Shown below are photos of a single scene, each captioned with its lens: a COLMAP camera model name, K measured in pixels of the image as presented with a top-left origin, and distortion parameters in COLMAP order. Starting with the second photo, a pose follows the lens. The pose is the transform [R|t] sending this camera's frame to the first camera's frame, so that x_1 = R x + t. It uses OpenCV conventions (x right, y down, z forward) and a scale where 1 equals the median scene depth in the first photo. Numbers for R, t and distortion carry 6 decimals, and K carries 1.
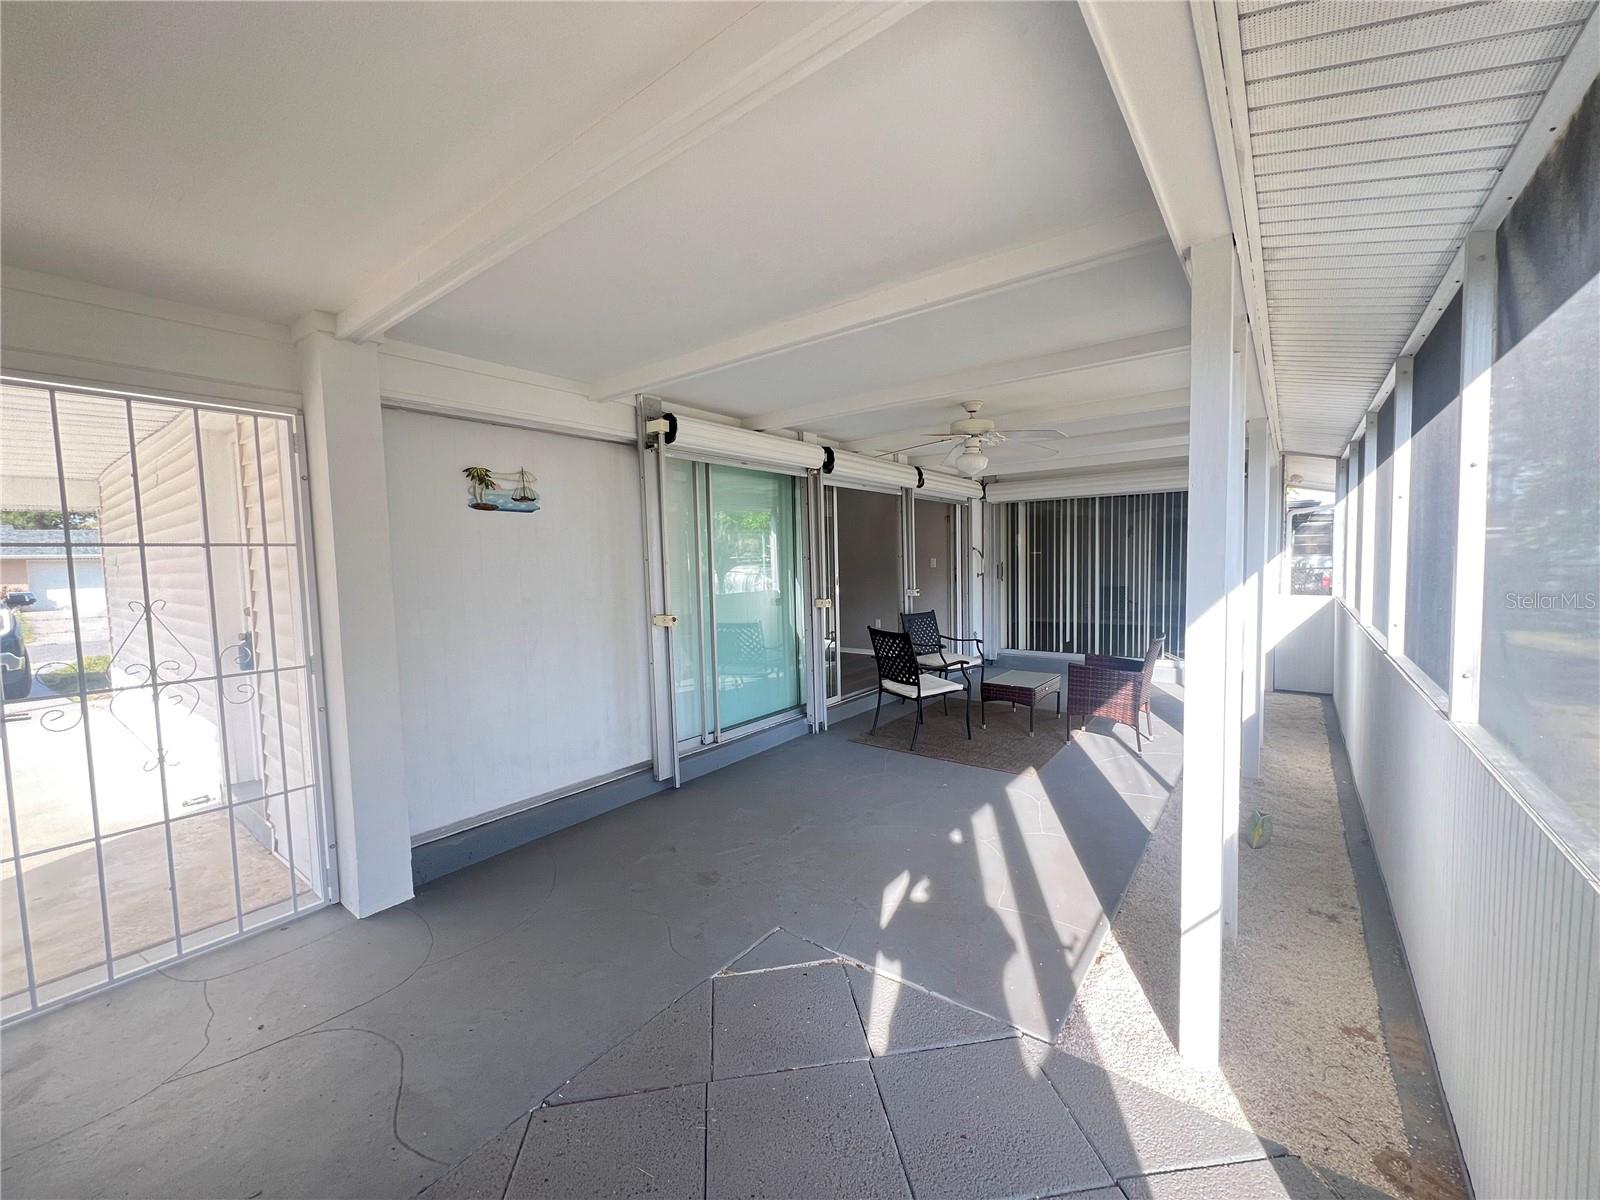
lens RADIAL K [[640.2, 0, 797.7], [0, 640.2, 600.1], [0, 0, 1]] dist [-0.002410, 0.001495]
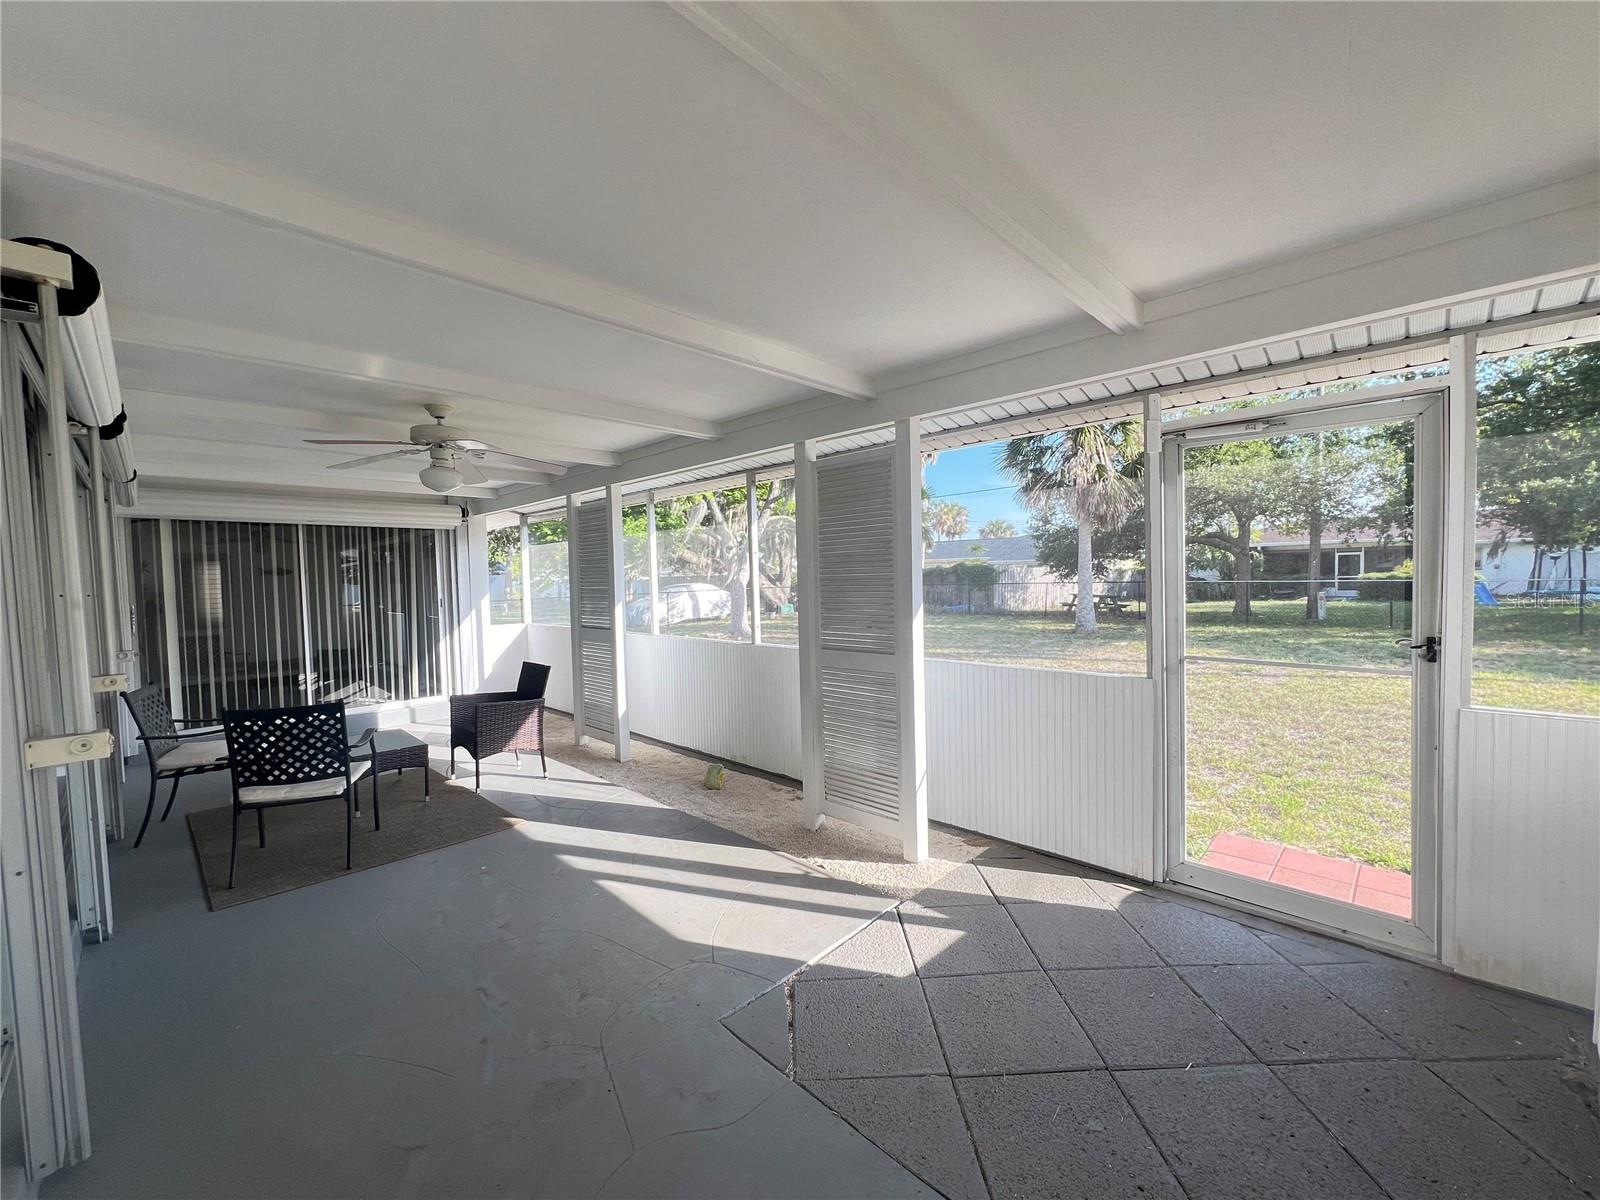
lens RADIAL K [[640.2, 0, 807.7], [0, 640.2, 598.3], [0, 0, 1]] dist [-0.002410, 0.001495]
pose [[0.110404, -0.014875, 0.993776, -0.485558], [0.084915, 0.996373, 0.005480, -0.021780], [-0.990253, 0.083782, 0.111266, 0.428284]]
